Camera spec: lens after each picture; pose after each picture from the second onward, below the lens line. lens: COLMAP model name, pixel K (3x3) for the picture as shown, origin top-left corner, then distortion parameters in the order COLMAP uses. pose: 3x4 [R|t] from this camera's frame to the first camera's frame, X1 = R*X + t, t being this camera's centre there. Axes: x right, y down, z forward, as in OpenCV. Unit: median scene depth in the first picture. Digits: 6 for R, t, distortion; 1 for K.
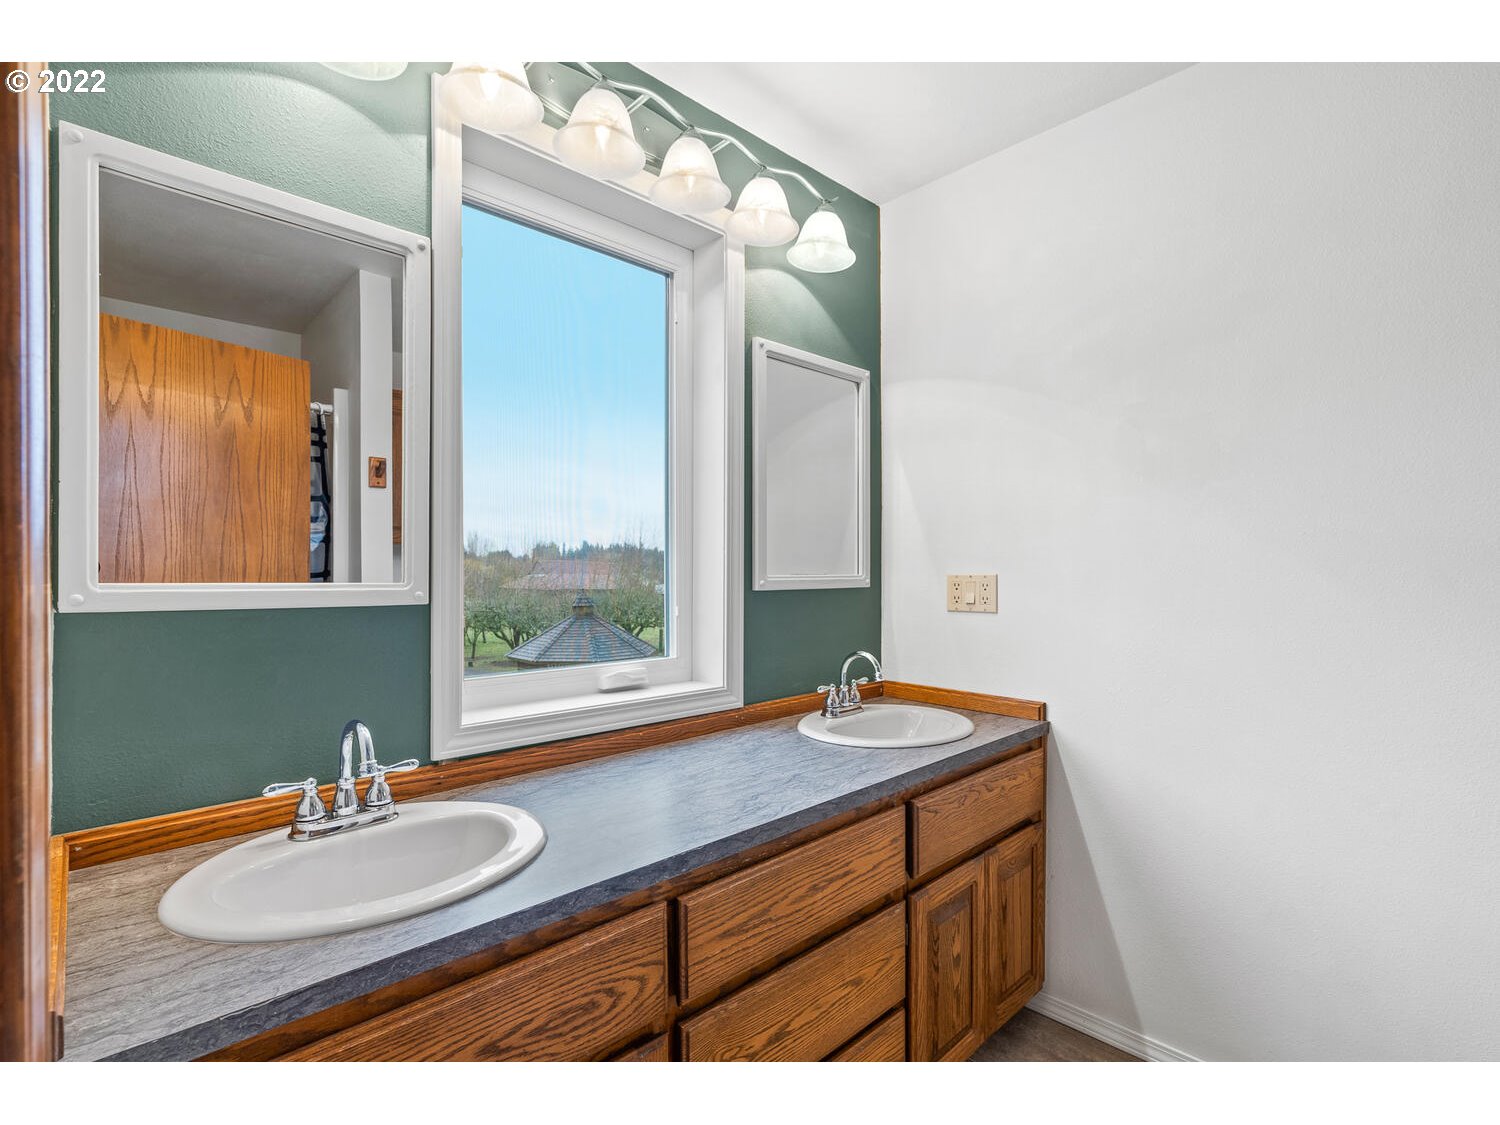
lens RADIAL K [[686.9, 0, 753.8], [0, 686.9, 562.2], [0, 0, 1]] dist [-0.000250, -0.000012]
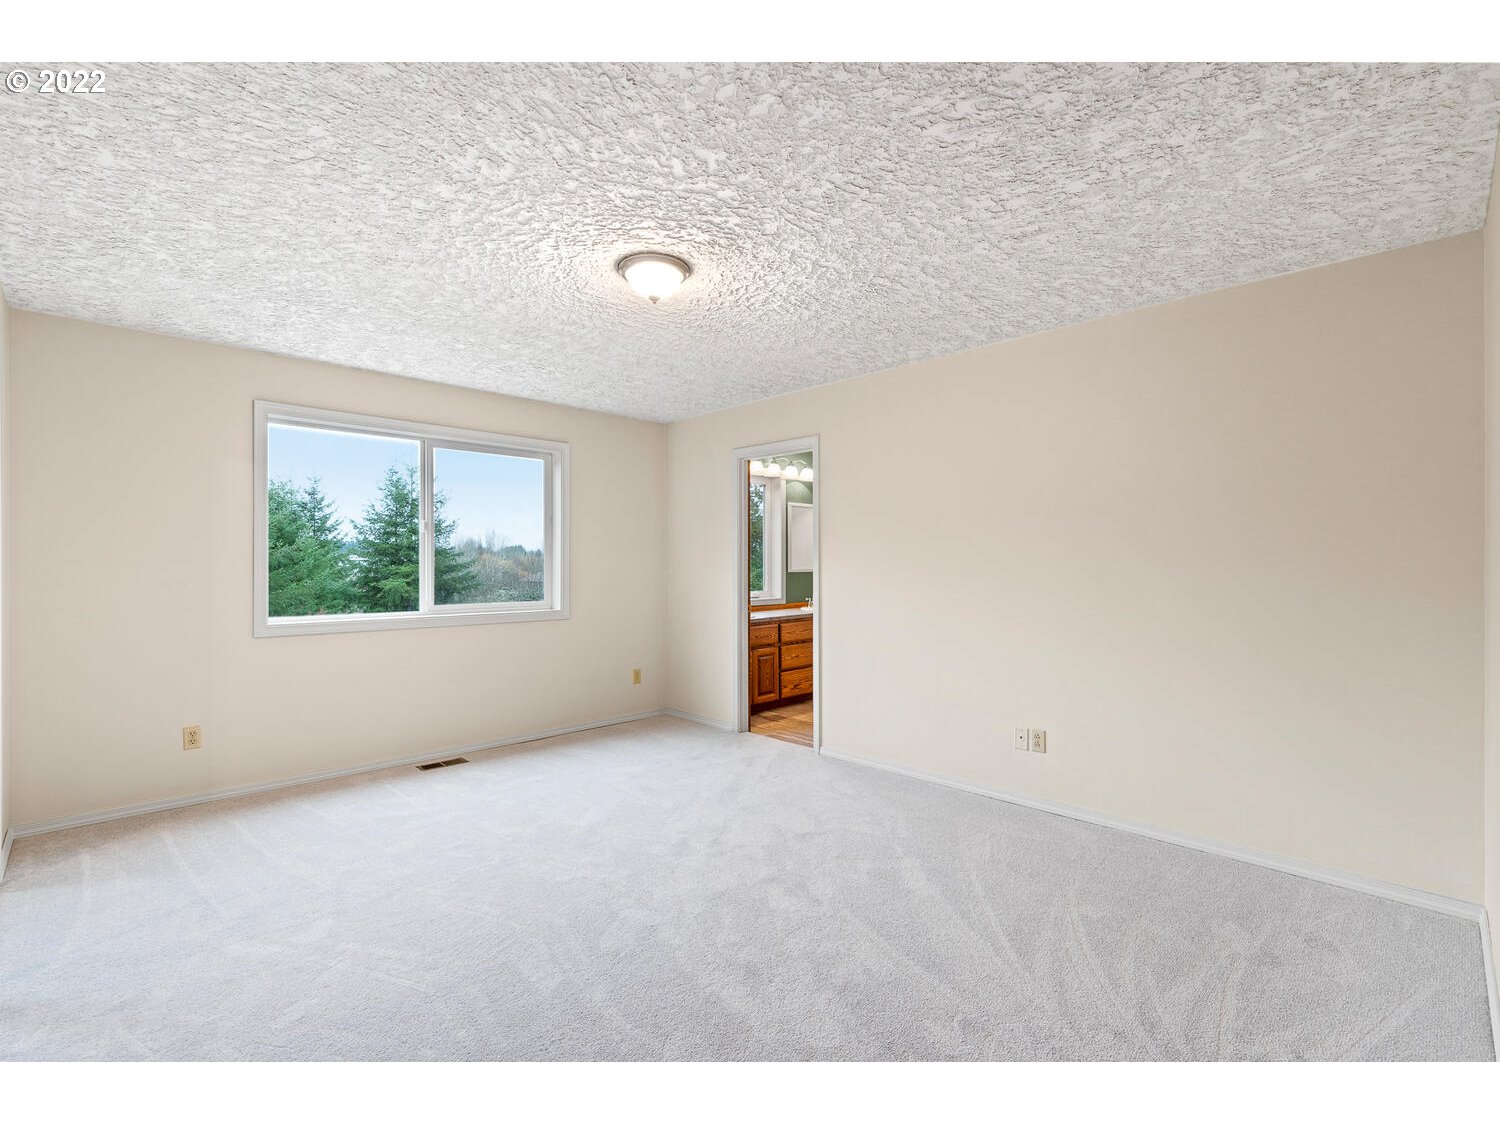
lens RADIAL K [[686.9, 0, 753.8], [0, 686.9, 562.2], [0, 0, 1]] dist [-0.000250, -0.000012]
pose [[0.999973, -0.004589, -0.005756, -0.164008], [0.004642, 0.999947, 0.009135, -0.044966], [0.005714, -0.009162, 0.999942, -2.664673]]
